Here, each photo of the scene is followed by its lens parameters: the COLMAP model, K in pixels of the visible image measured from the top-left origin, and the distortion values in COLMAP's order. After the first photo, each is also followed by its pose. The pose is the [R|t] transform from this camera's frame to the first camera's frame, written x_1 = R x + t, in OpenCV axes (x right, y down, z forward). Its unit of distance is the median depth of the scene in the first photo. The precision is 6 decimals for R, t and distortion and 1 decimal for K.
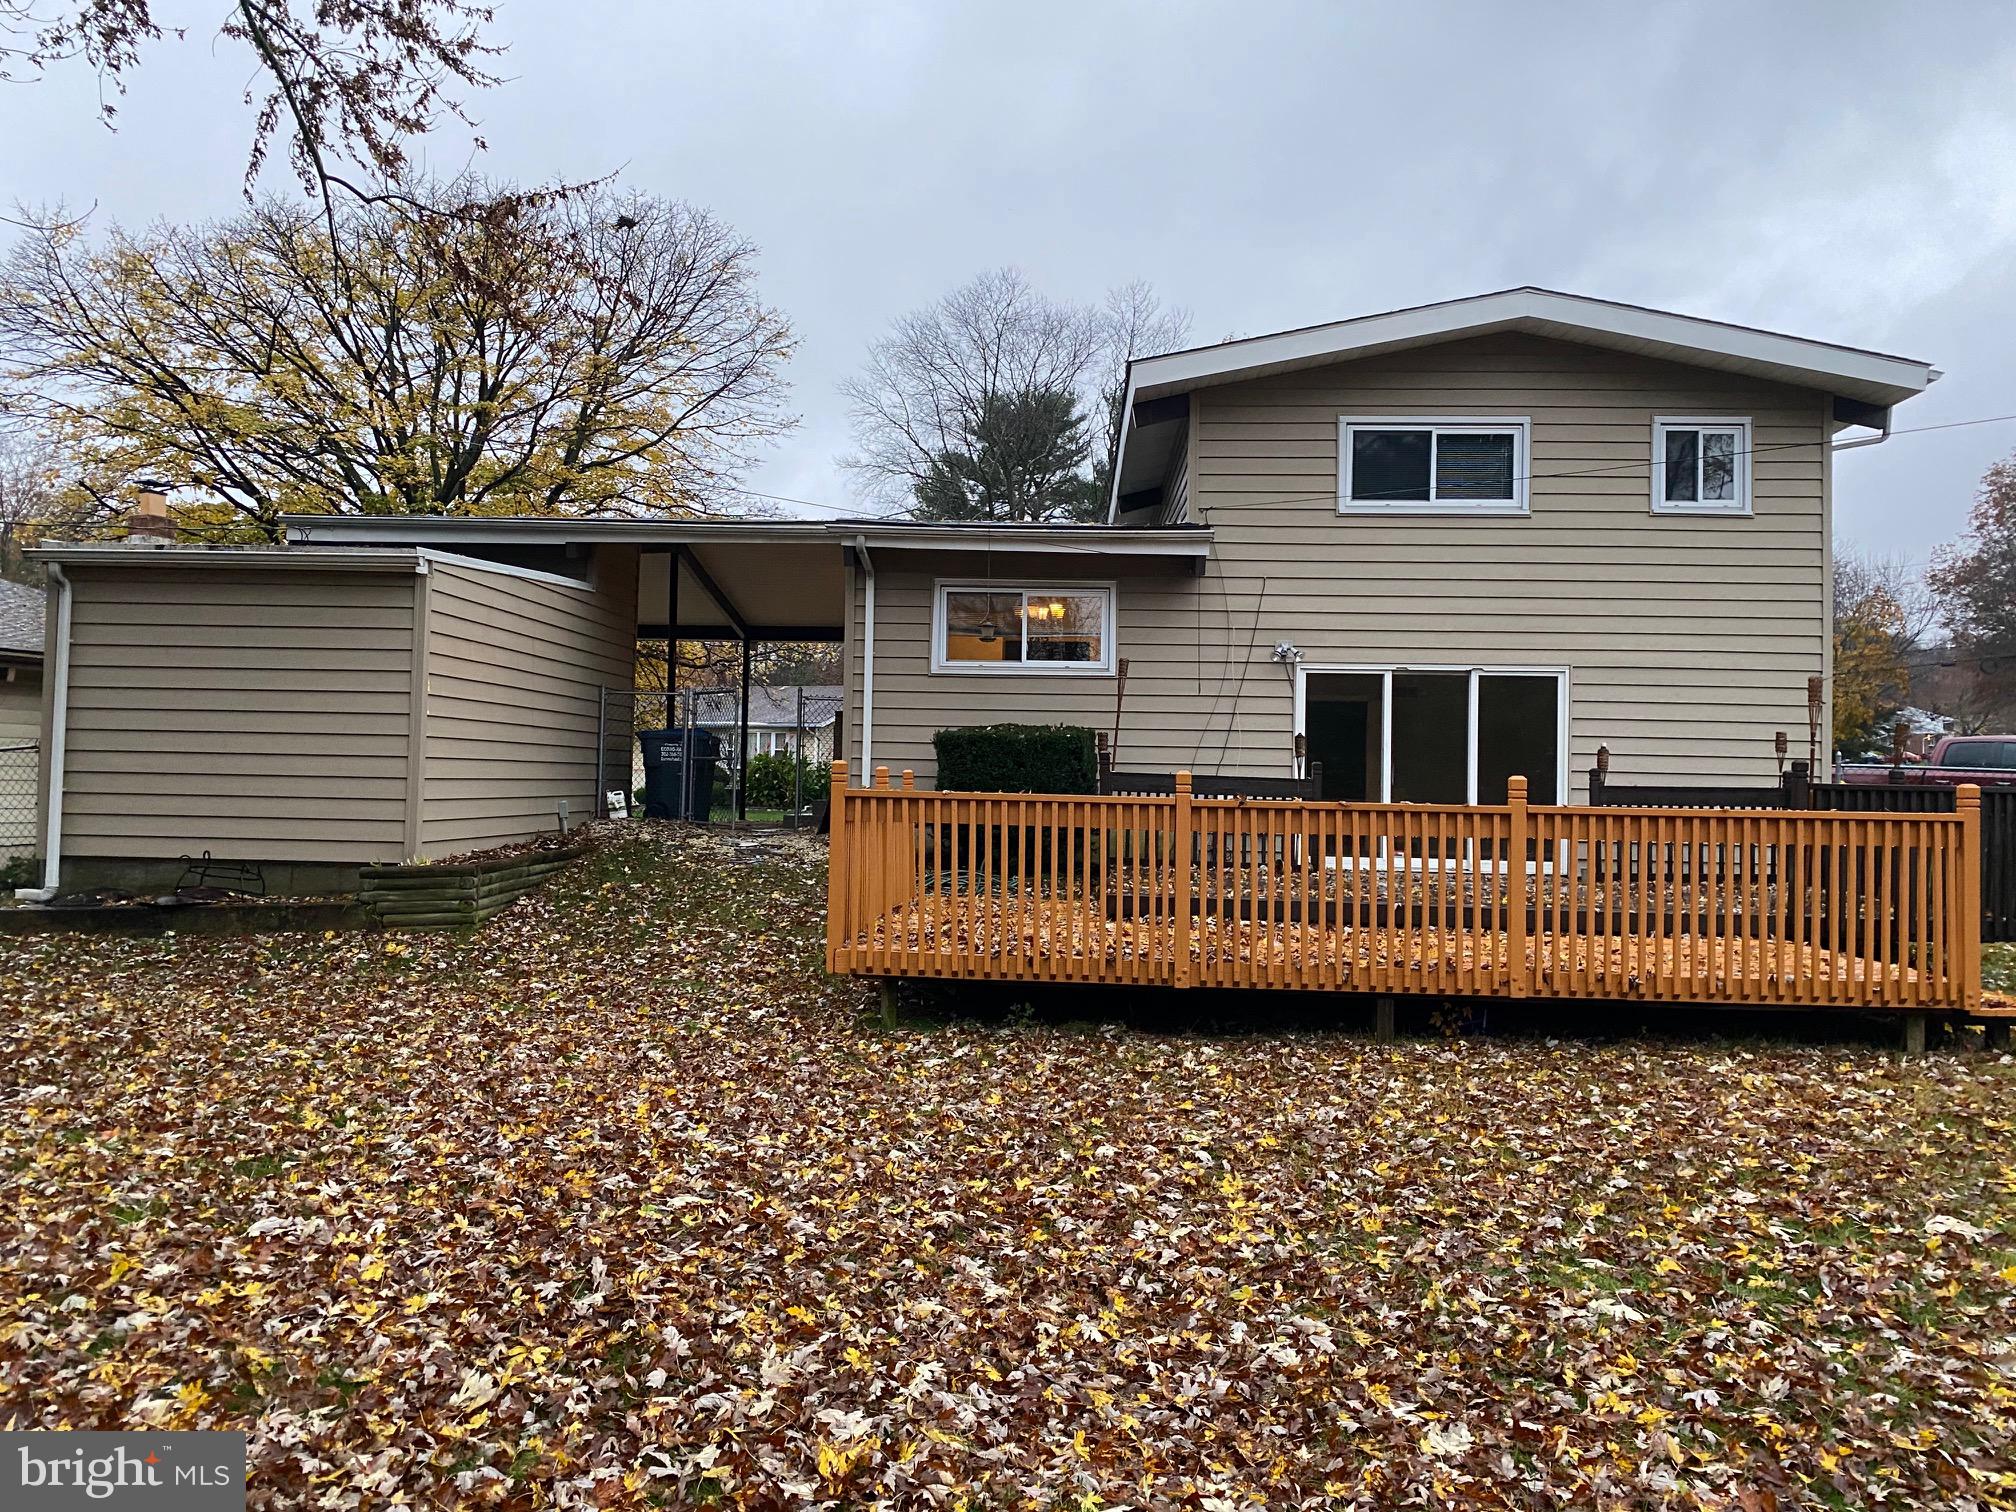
lens RADIAL K [[1528.3, 0, 1009.9], [0, 1528.3, 762.1], [0, 0, 1]] dist [0.005911, -0.001351]
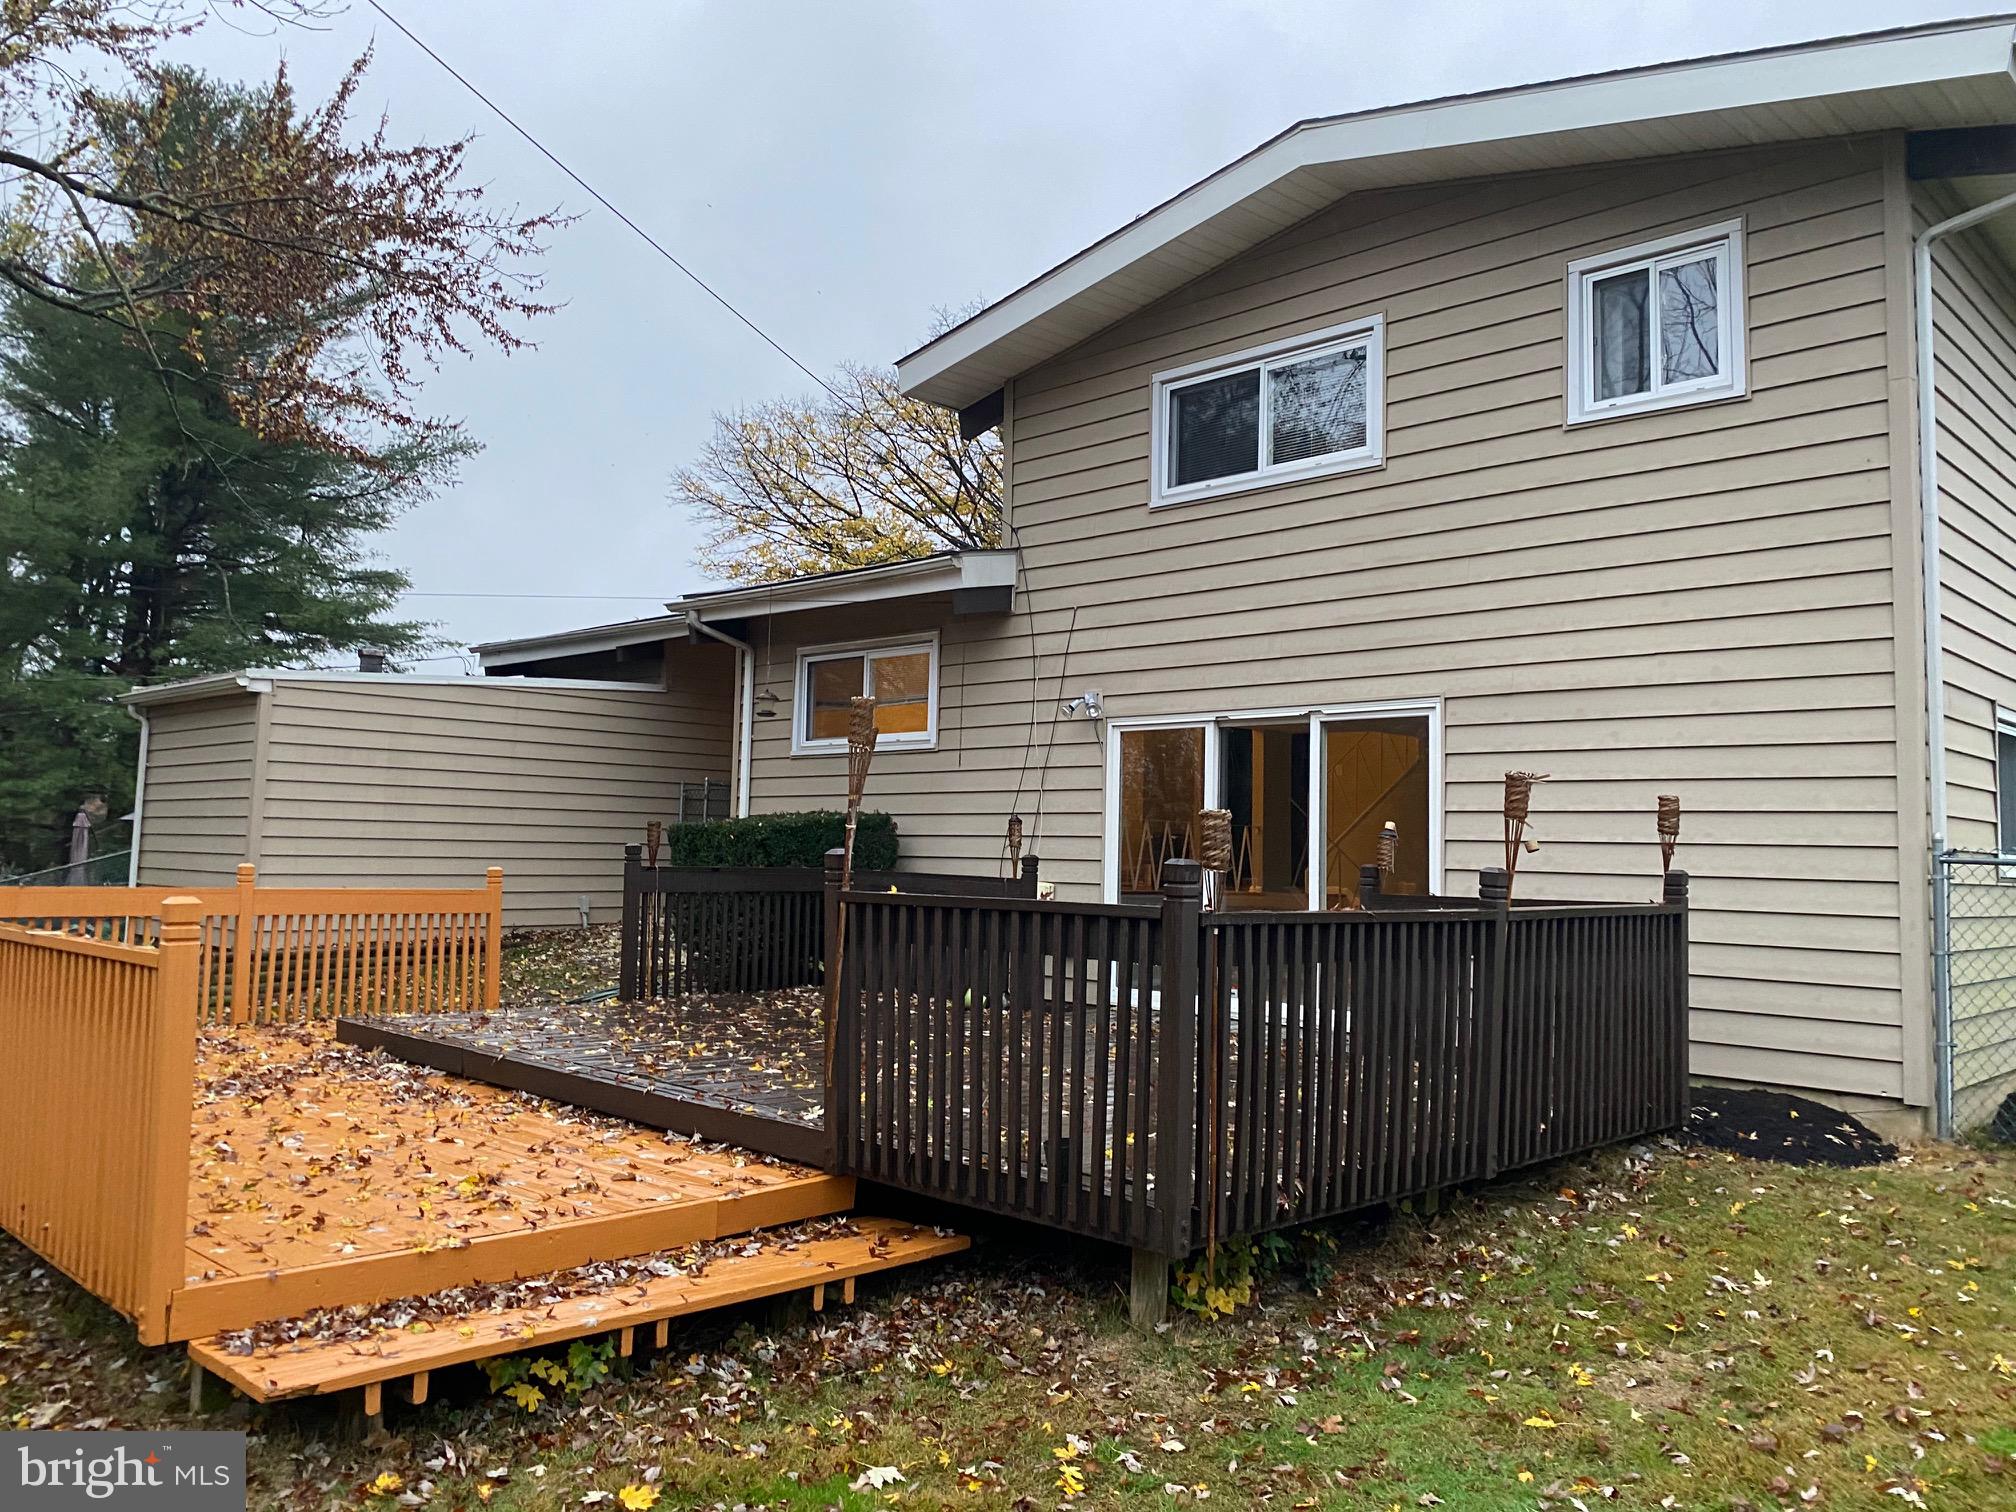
lens RADIAL K [[1528.3, 0, 1007.1], [0, 1528.3, 753.3], [0, 0, 1]] dist [0.005911, -0.001351]
pose [[0.743219, -0.045582, -0.667494, 0.640458], [0.000544, 0.997717, -0.067527, 0.000949], [0.669048, 0.049825, 0.741547, 0.428277]]
